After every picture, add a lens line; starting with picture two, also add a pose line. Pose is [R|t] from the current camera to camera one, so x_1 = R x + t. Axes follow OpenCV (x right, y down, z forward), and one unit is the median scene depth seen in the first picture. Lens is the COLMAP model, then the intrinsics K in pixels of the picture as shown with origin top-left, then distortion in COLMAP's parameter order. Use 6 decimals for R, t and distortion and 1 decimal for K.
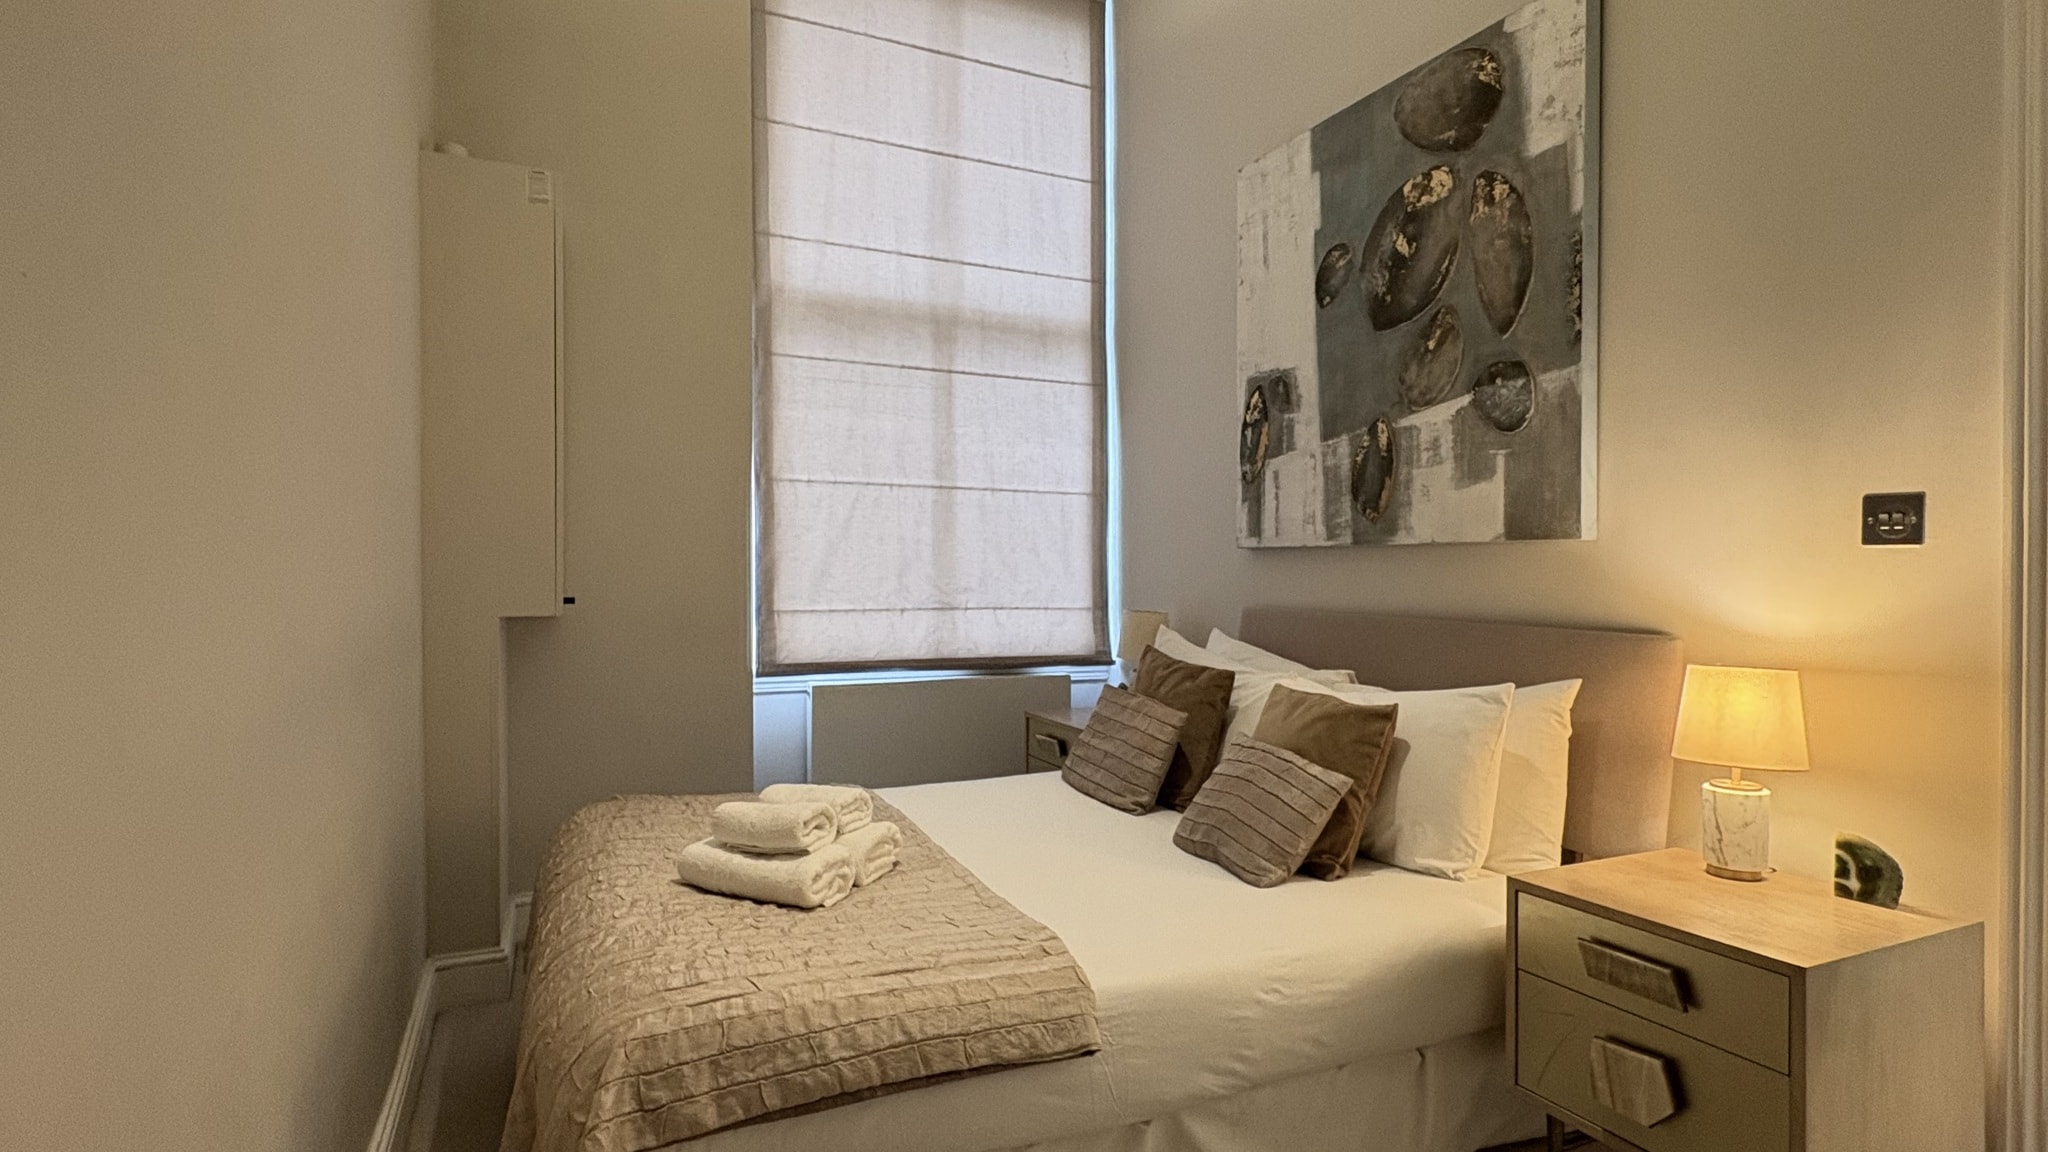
lens RADIAL K [[1051.7, 0, 1020.2], [0, 1051.7, 571.3], [0, 0, 1]] dist [0.011637, 0.000357]
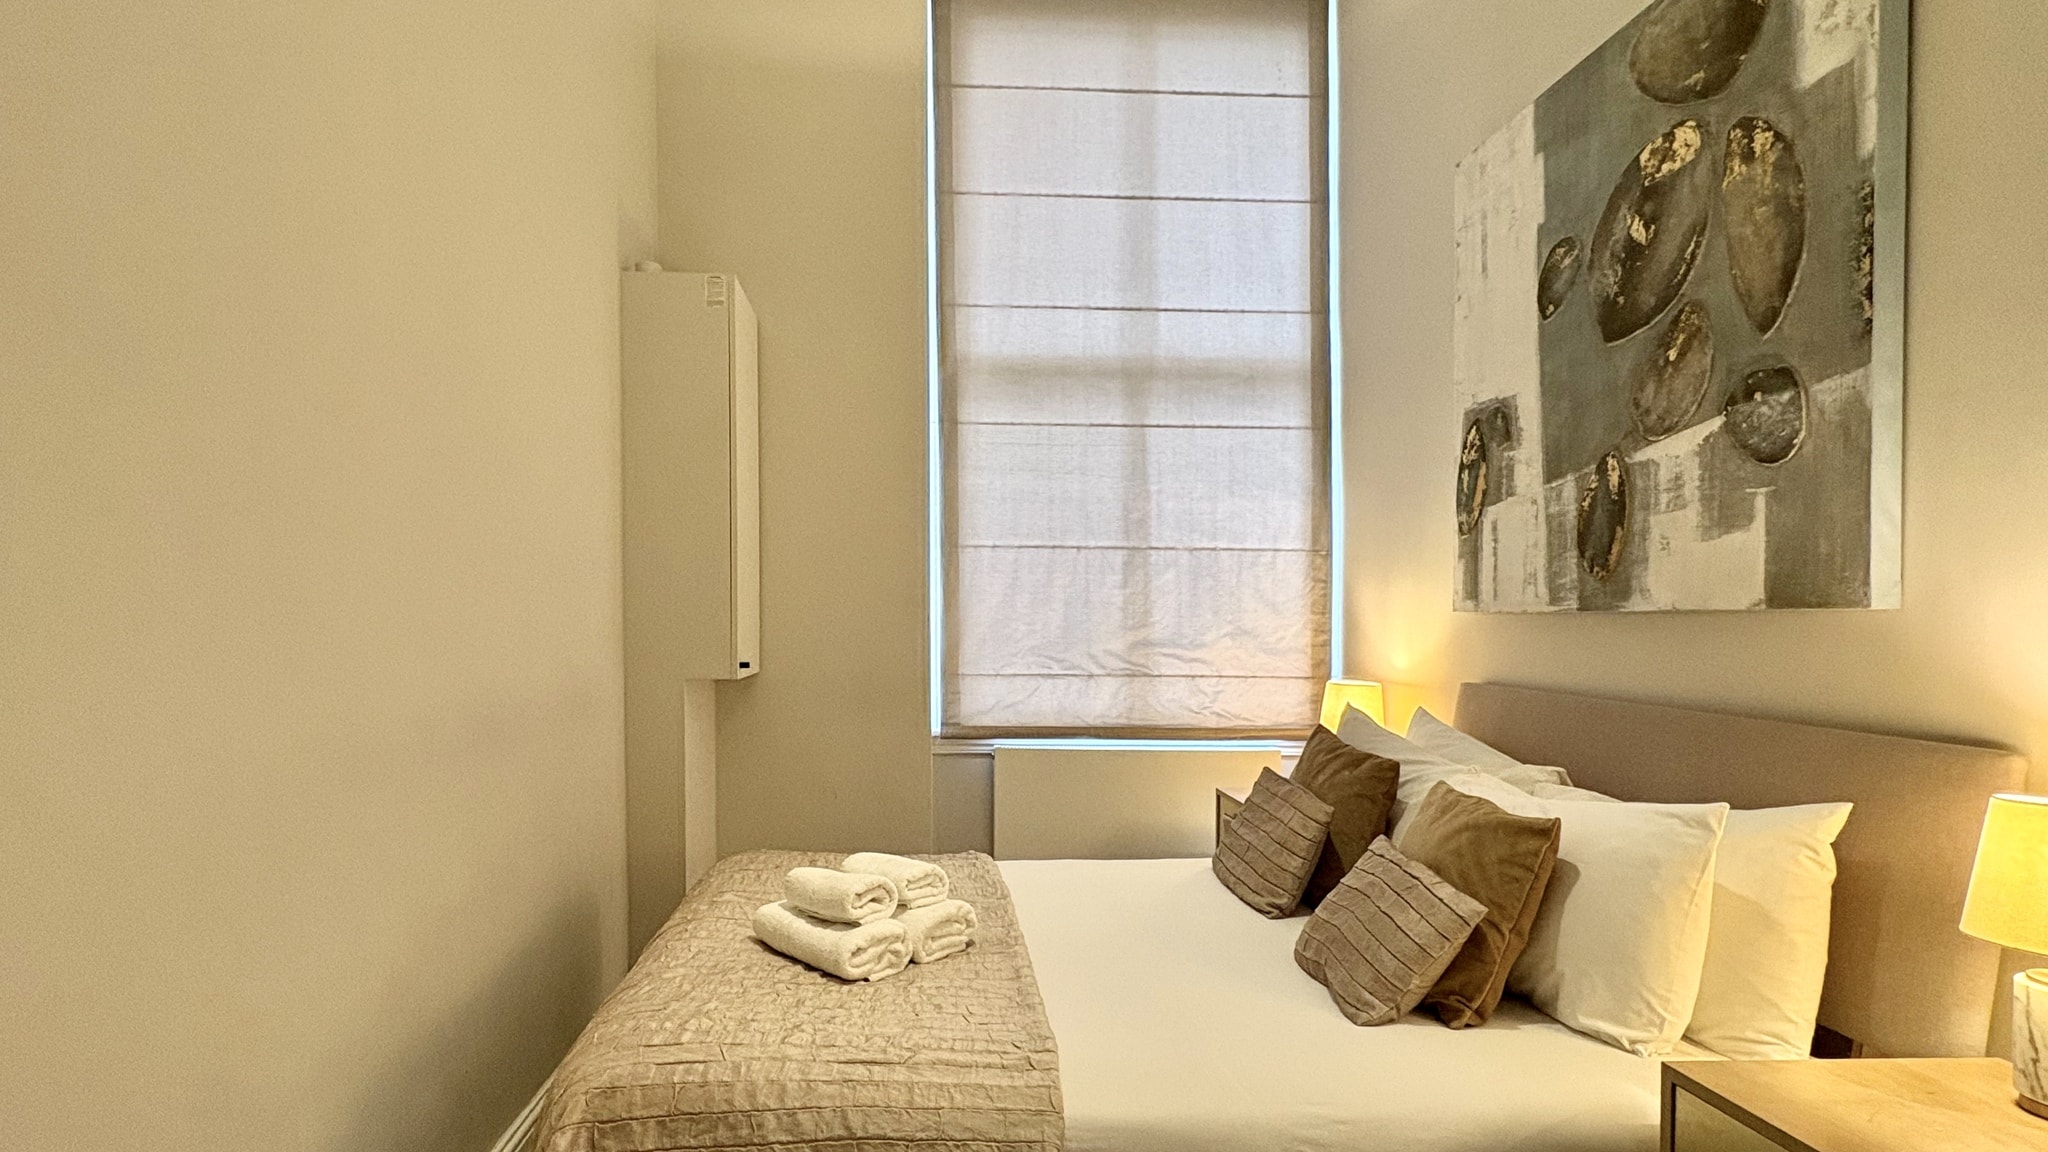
lens RADIAL K [[1051.7, 0, 943.6], [0, 1051.7, 631.9], [0, 0, 1]] dist [0.011637, 0.000357]
pose [[0.923263, 0.004068, -0.384147, 0.223999], [-0.000686, 0.999960, 0.008940, -0.020327], [0.384168, -0.007991, 0.923229, 0.084967]]
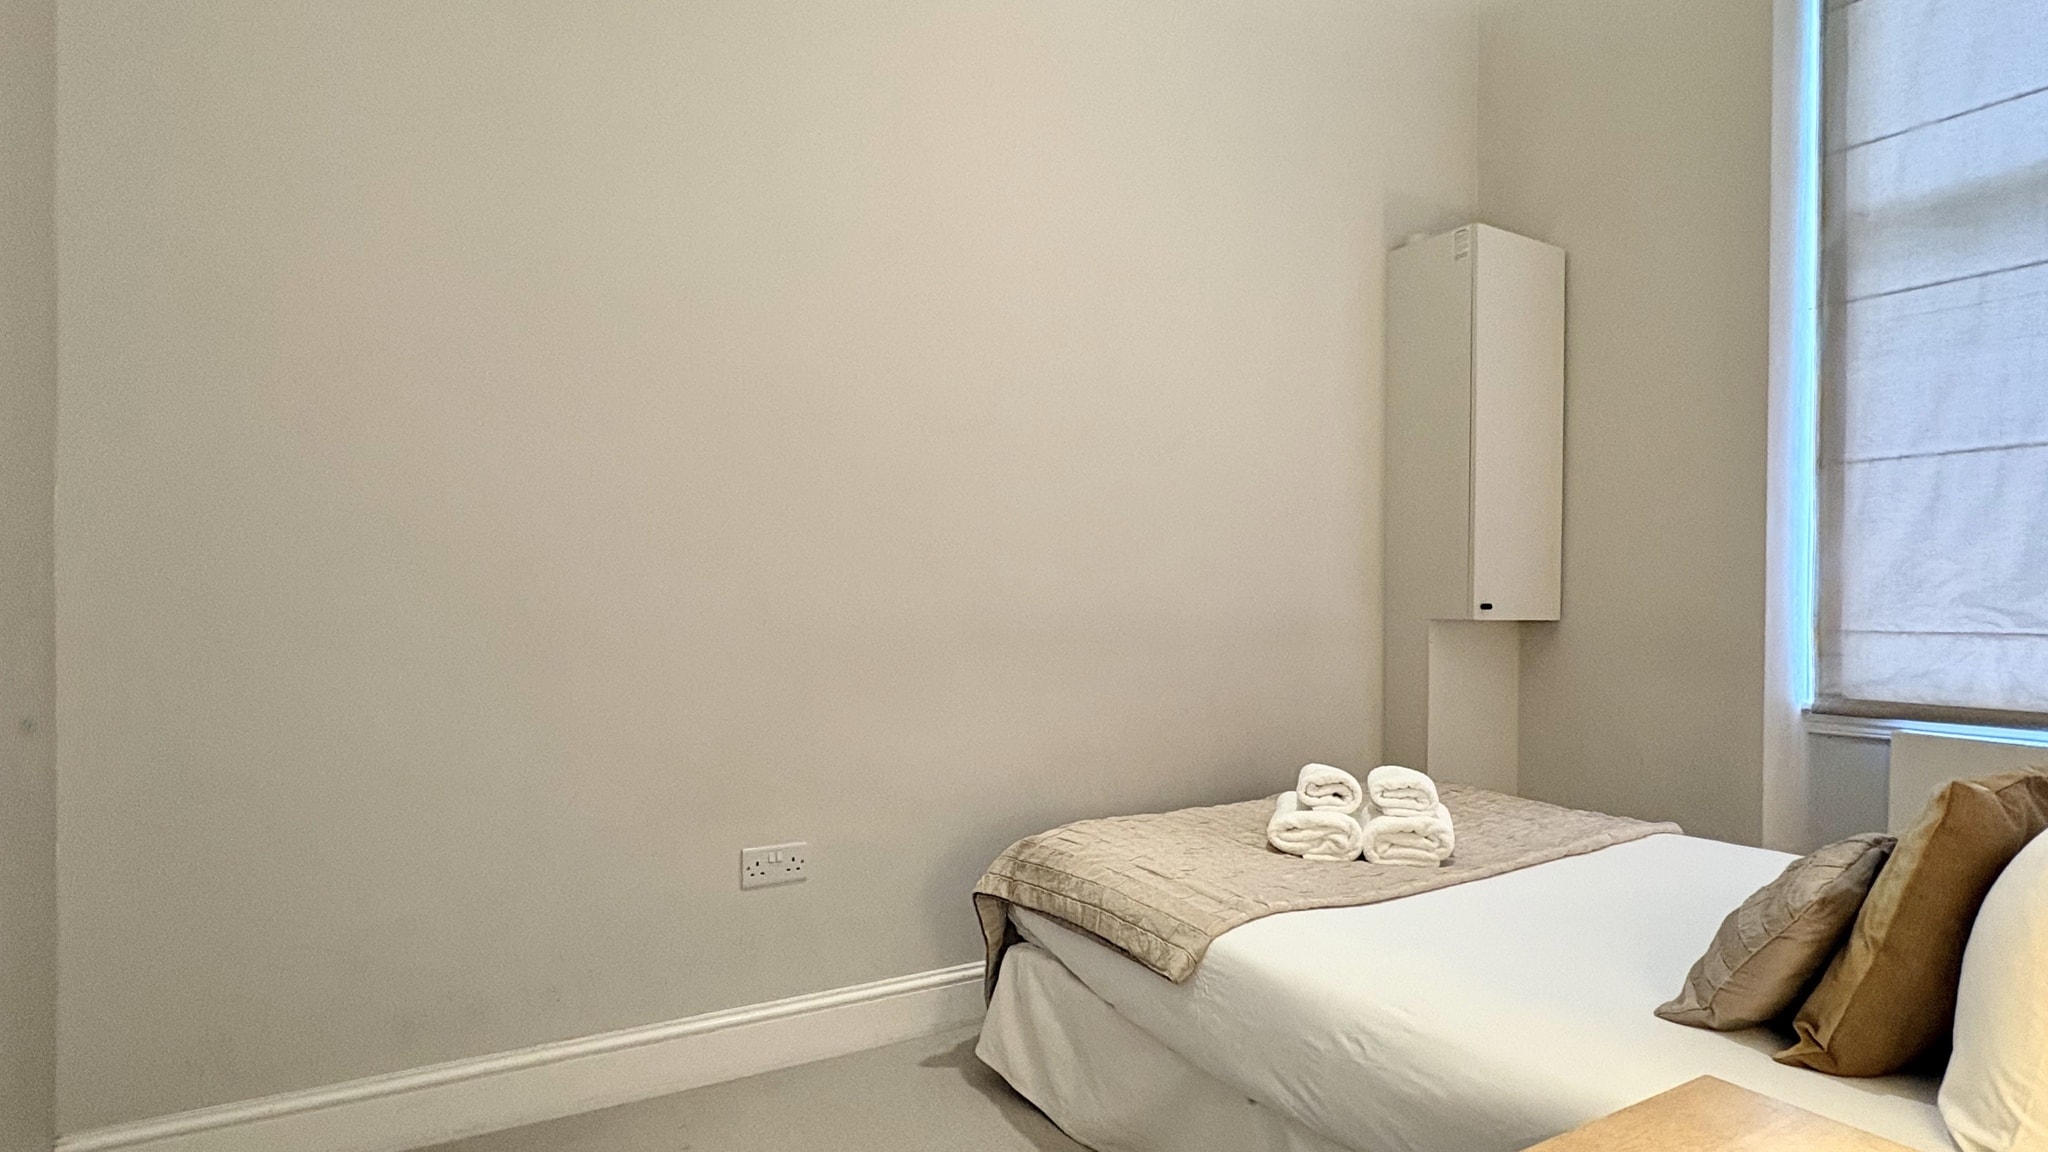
lens RADIAL K [[1051.7, 0, 987.5], [0, 1051.7, 614.6], [0, 0, 1]] dist [0.011637, 0.000357]
pose [[0.088769, 0.005765, -0.996036, 0.769317], [-0.013268, 0.999901, 0.004605, 0.047252], [0.995964, 0.012806, 0.088837, 0.471185]]
